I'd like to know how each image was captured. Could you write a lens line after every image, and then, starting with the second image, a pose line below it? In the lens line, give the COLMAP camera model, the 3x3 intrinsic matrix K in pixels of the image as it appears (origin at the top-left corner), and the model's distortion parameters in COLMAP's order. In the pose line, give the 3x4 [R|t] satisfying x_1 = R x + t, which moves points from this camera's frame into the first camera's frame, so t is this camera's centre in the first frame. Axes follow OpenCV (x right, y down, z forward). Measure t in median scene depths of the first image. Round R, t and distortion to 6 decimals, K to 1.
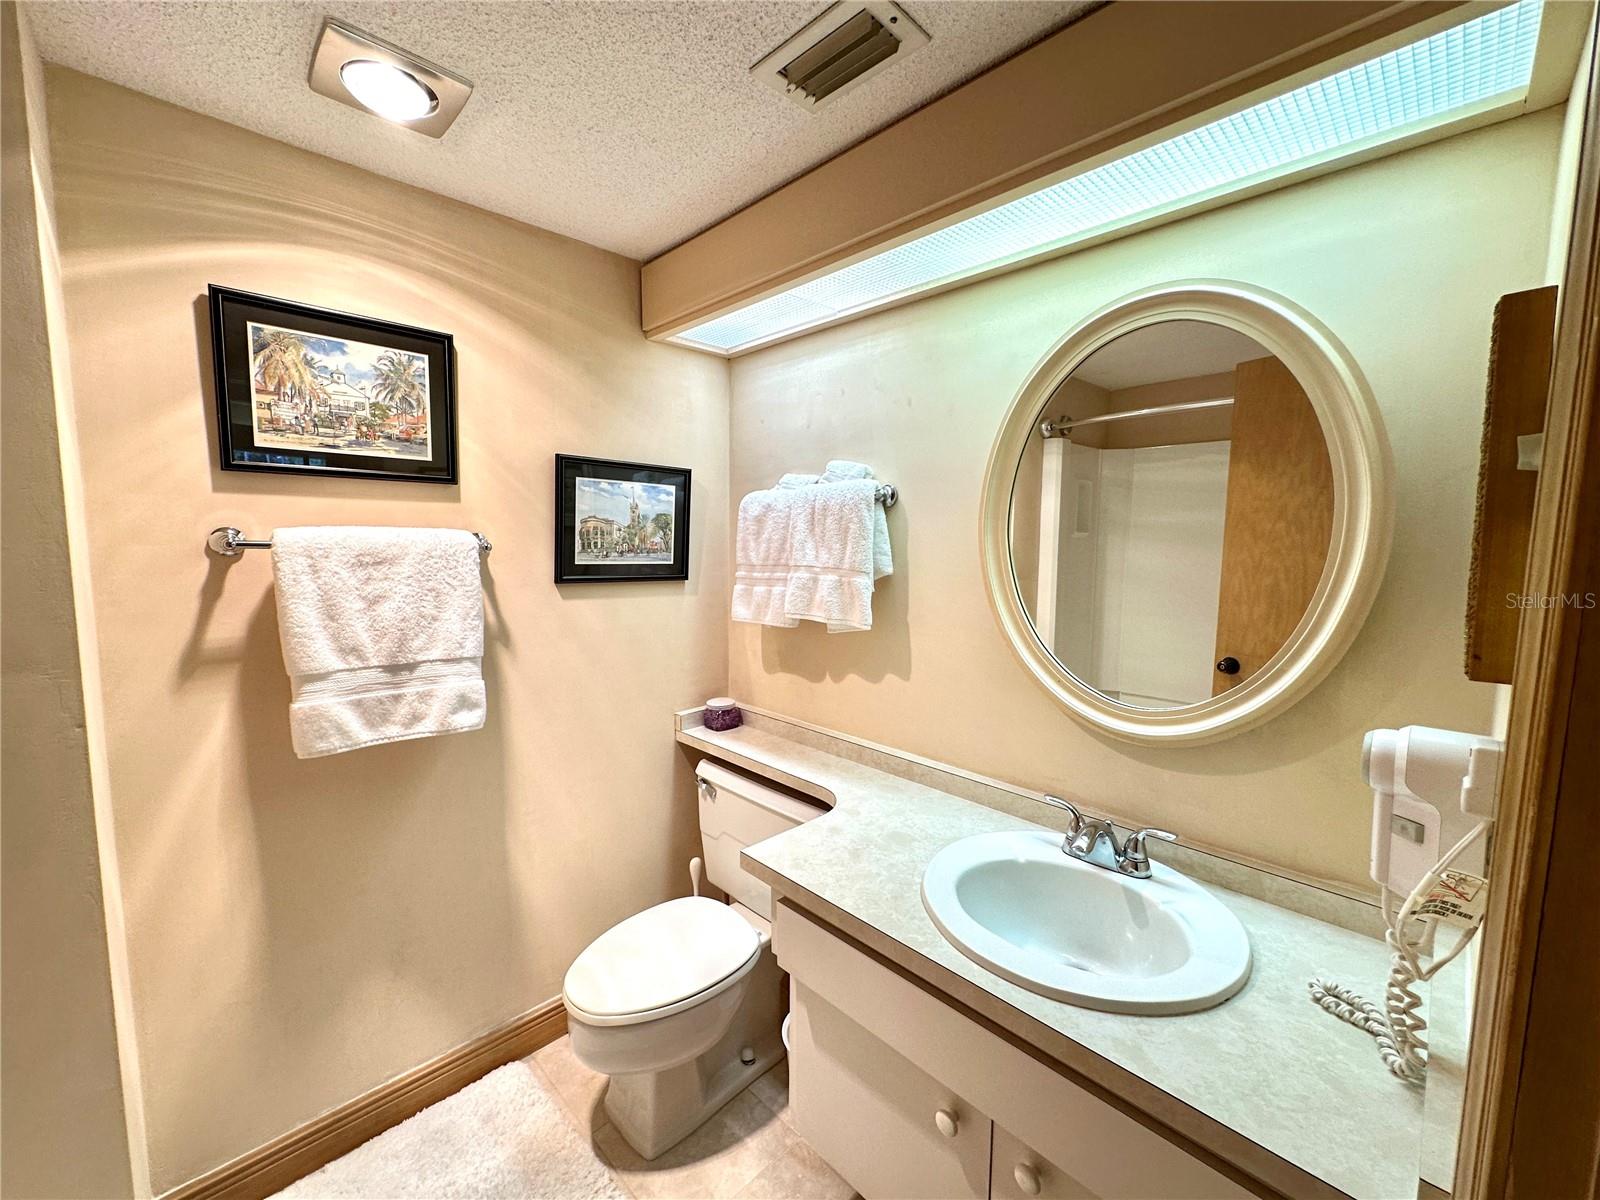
lens RADIAL K [[637.5, 0, 802.3], [0, 637.5, 600.1], [0, 0, 1]] dist [-0.002097, 0.000148]
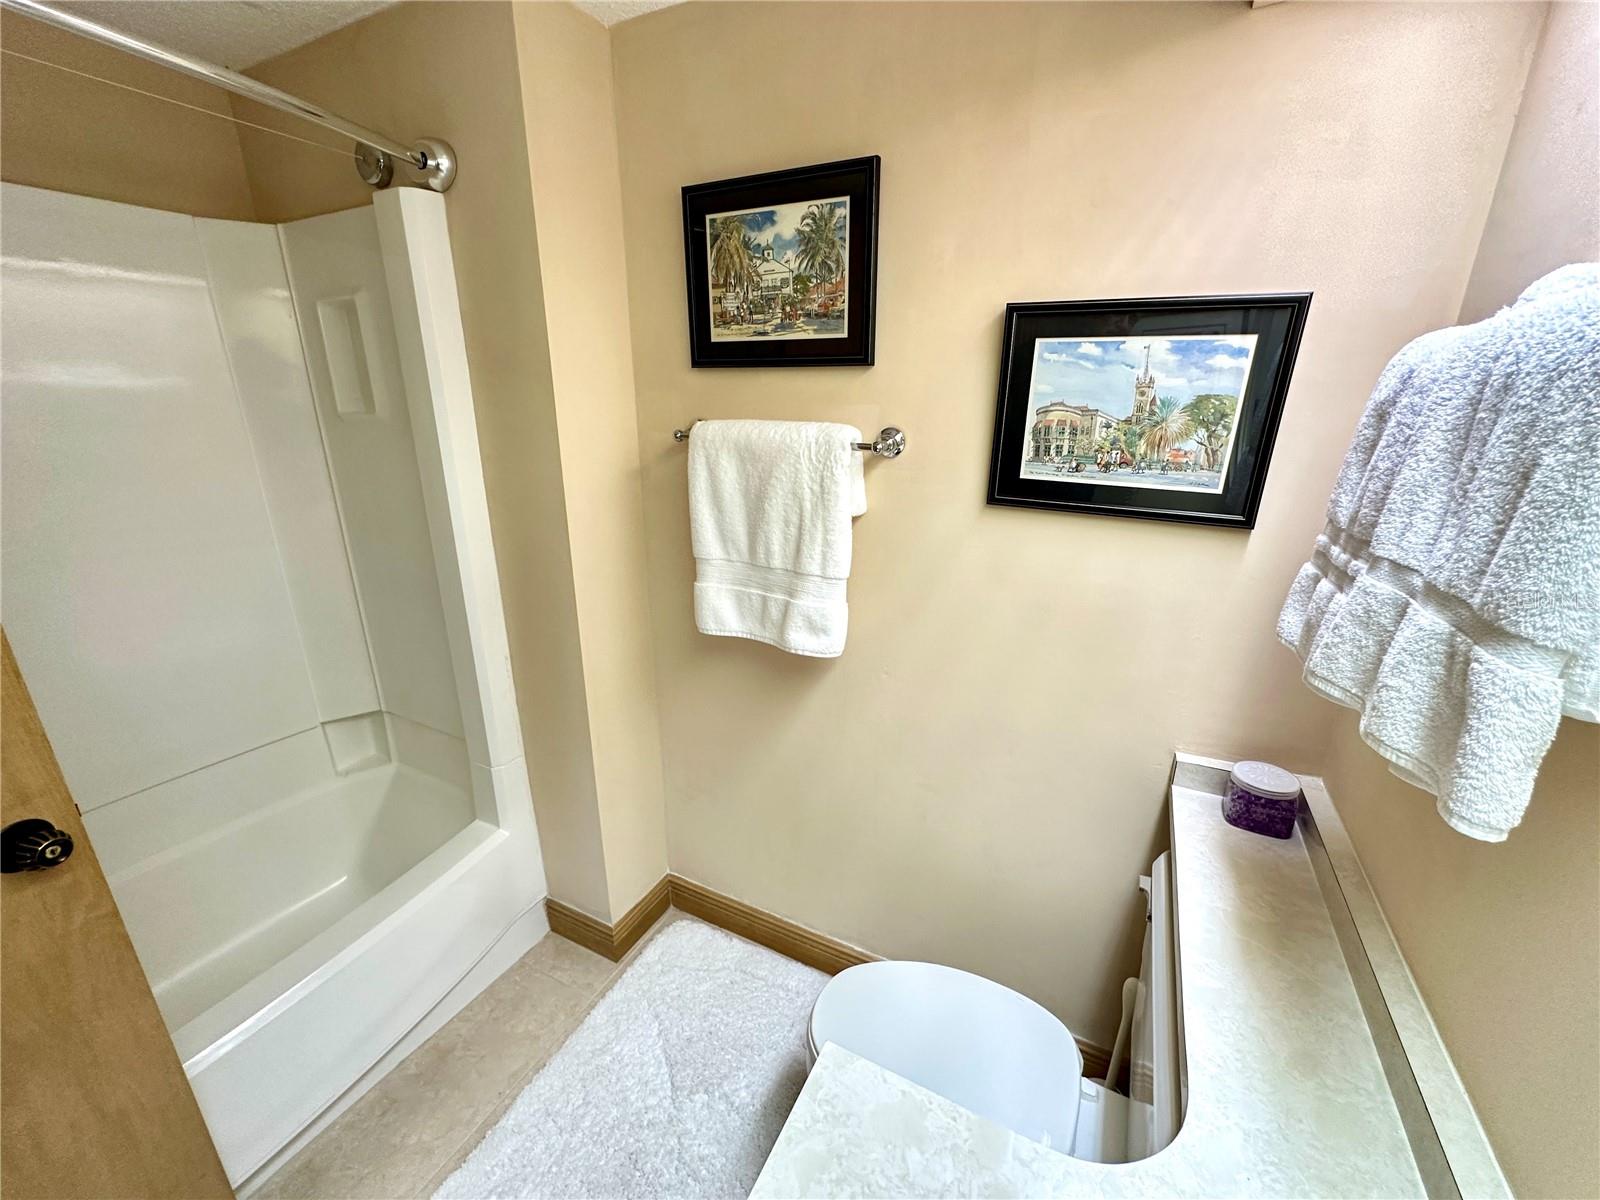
lens RADIAL K [[637.5, 0, 801.8], [0, 637.5, 599.8], [0, 0, 1]] dist [-0.002097, 0.000148]
pose [[0.311945, 0.285966, -0.906043, 0.254840], [-0.095729, 0.958236, 0.269480, -0.111244], [0.945265, 0.002672, 0.326292, 0.686164]]
